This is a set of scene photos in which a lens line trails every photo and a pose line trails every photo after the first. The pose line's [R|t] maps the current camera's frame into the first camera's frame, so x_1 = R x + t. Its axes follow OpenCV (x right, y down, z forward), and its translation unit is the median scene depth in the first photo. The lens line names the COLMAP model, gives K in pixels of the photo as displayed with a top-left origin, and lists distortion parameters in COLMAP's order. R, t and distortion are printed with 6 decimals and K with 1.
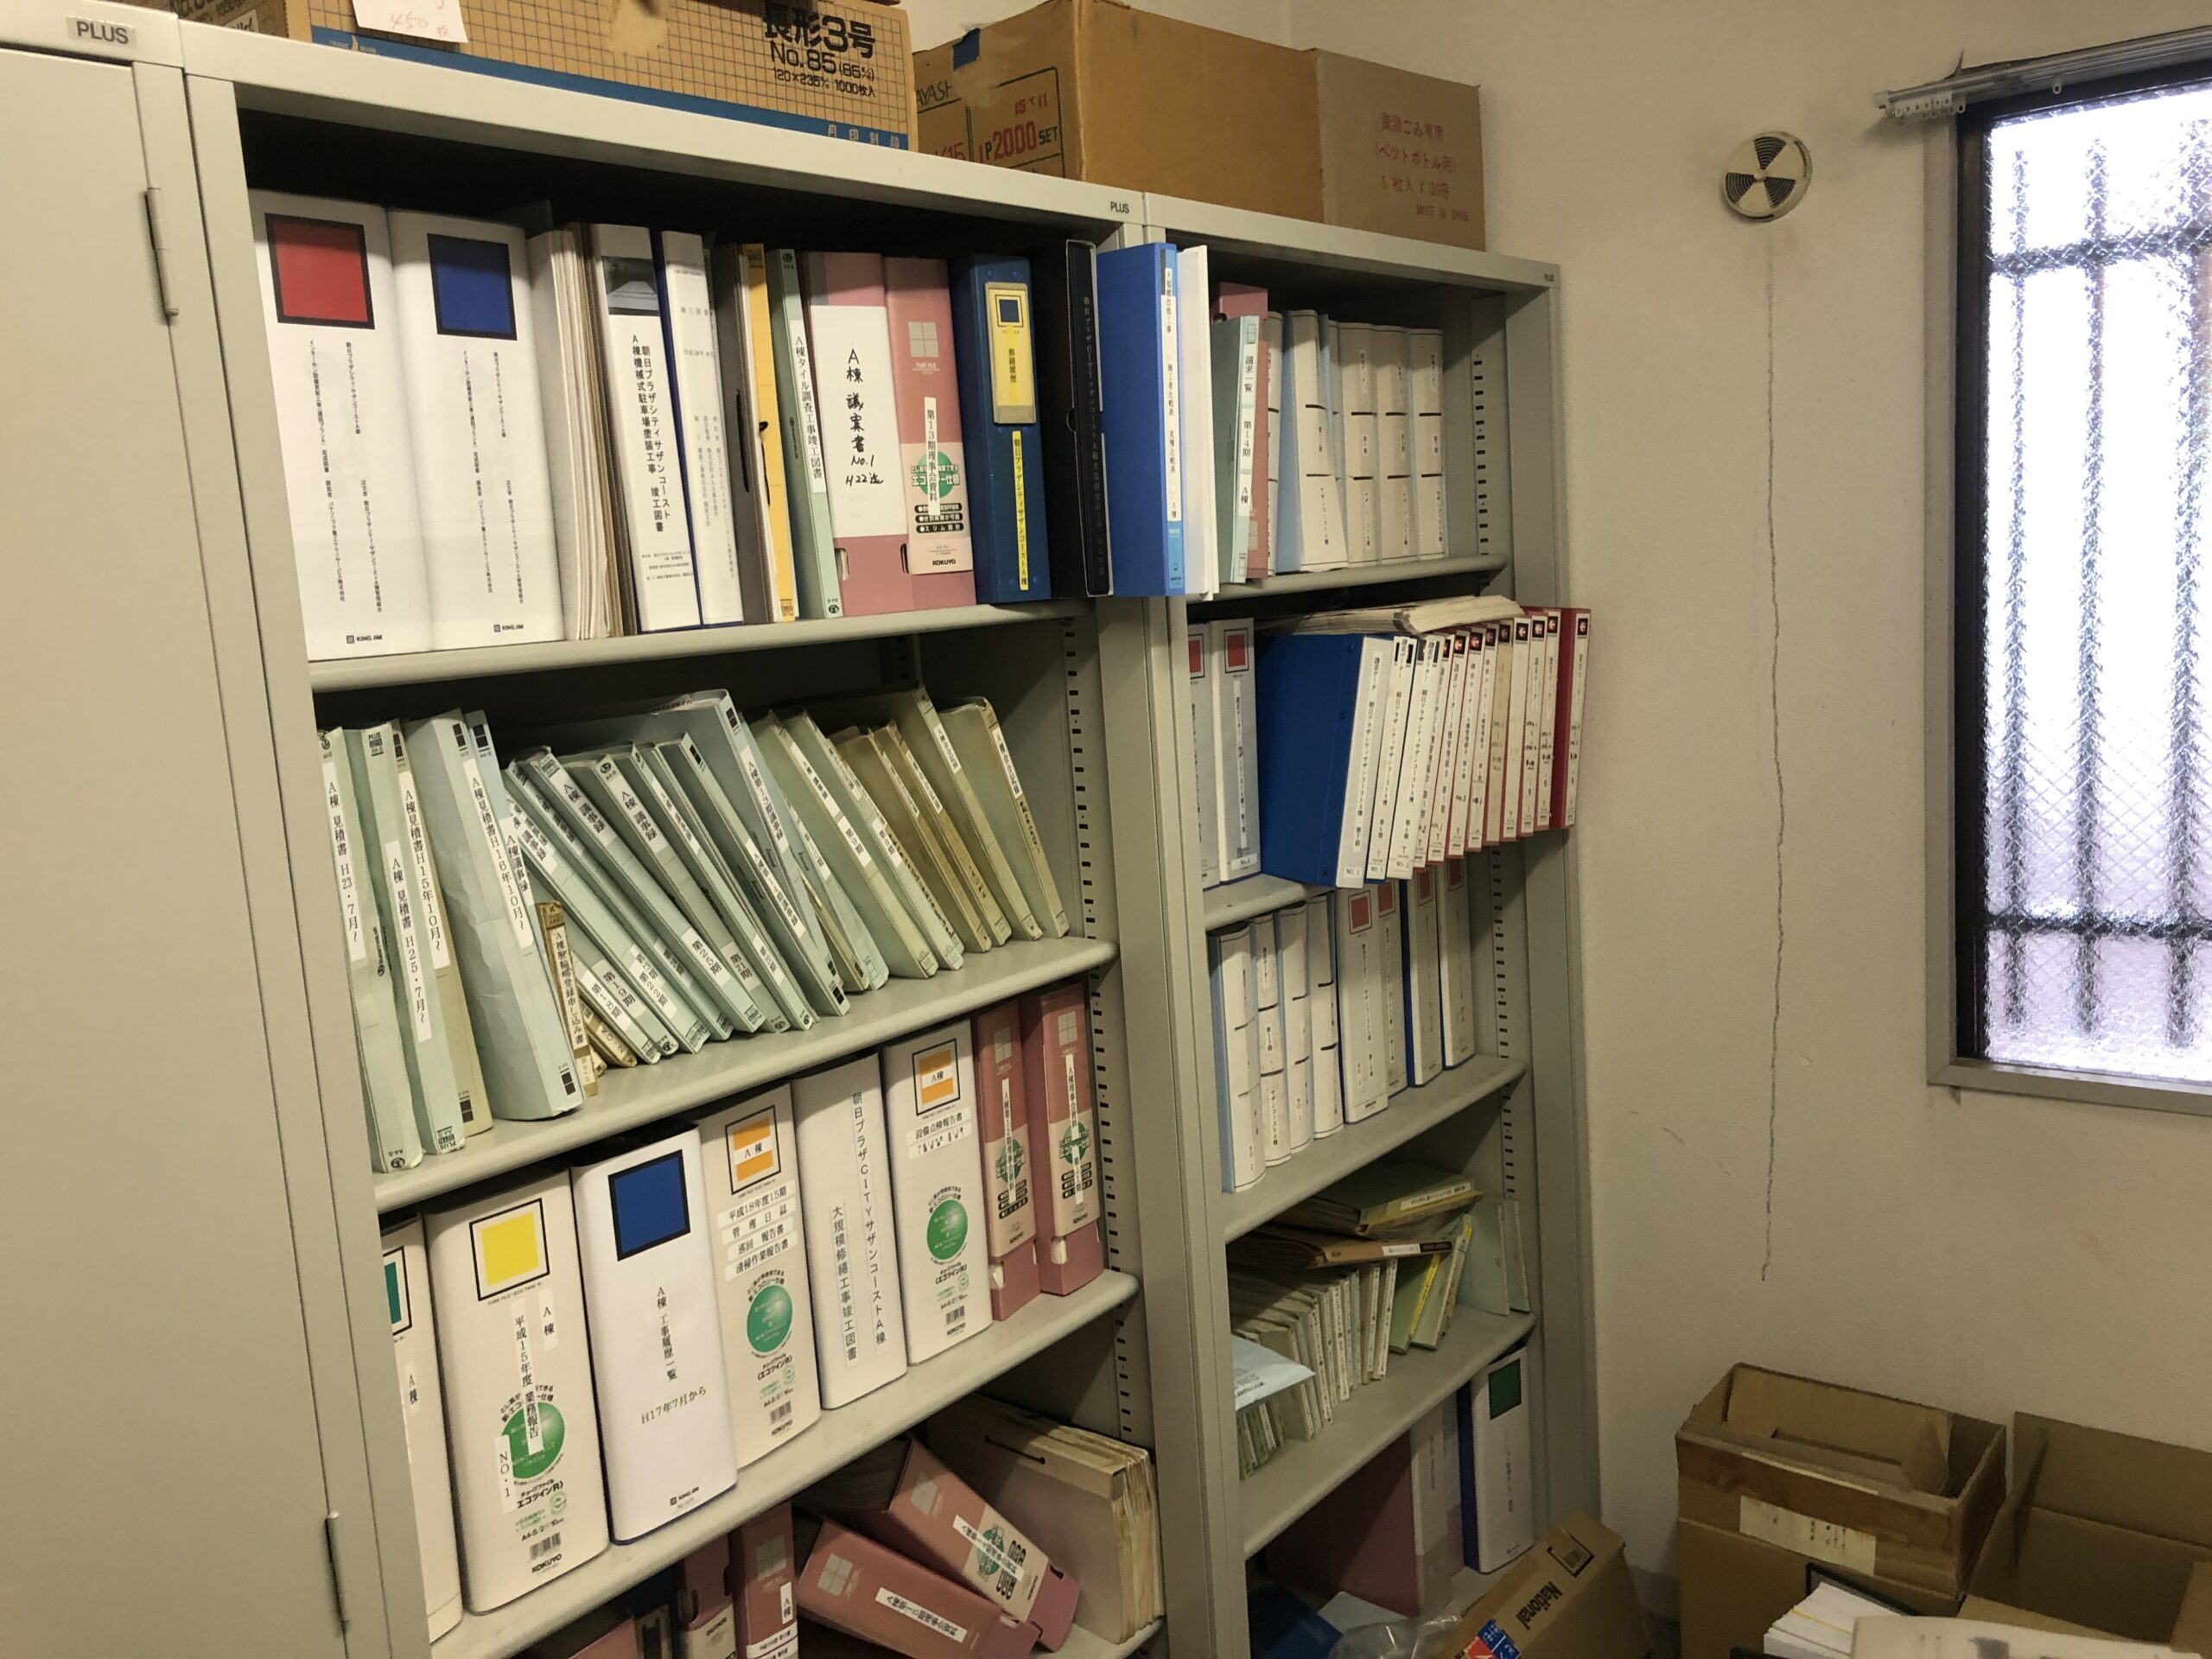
lens RADIAL K [[1812.7, 0, 1055.9], [0, 1812.7, 808.0], [0, 0, 1]] dist [0.021717, -0.016574]
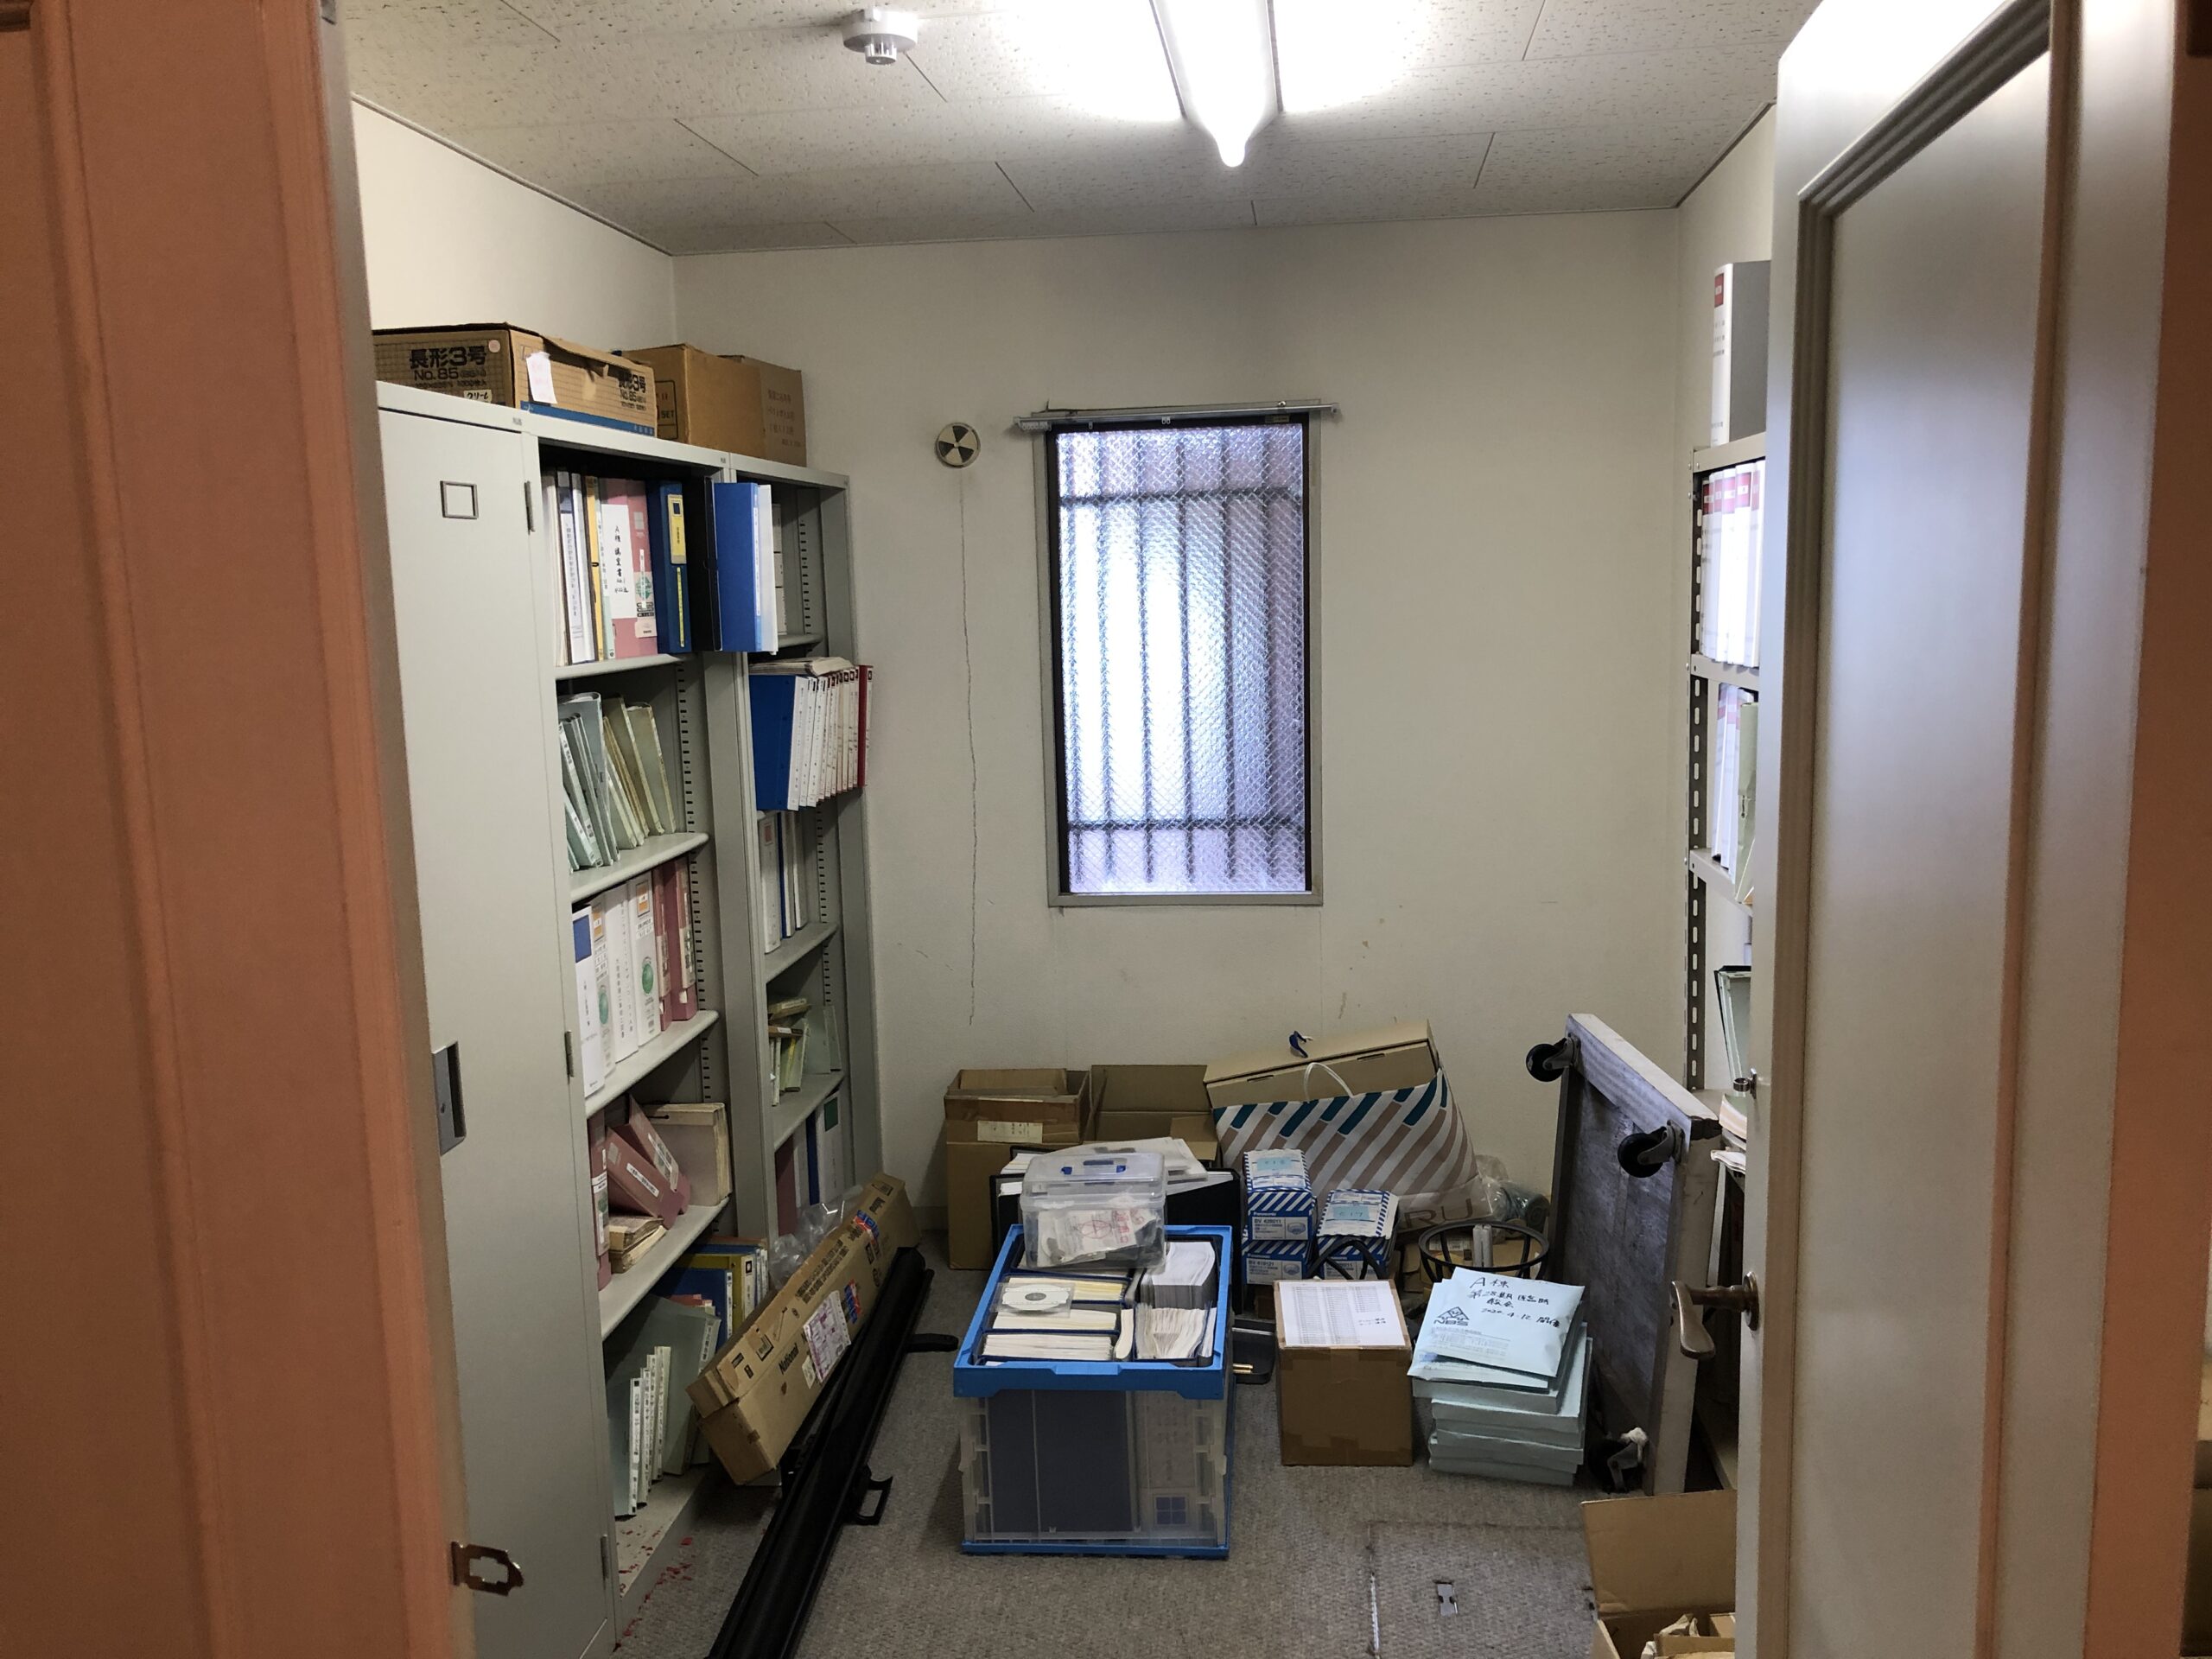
lens RADIAL K [[1812.7, 0, 1109.0], [0, 1812.7, 832.9], [0, 0, 1]] dist [0.021717, -0.016574]
pose [[0.831304, -0.030853, 0.554961, -0.612818], [0.043010, 0.999035, -0.008885, 0.099375], [-0.554151, 0.031255, 0.831829, -0.749288]]
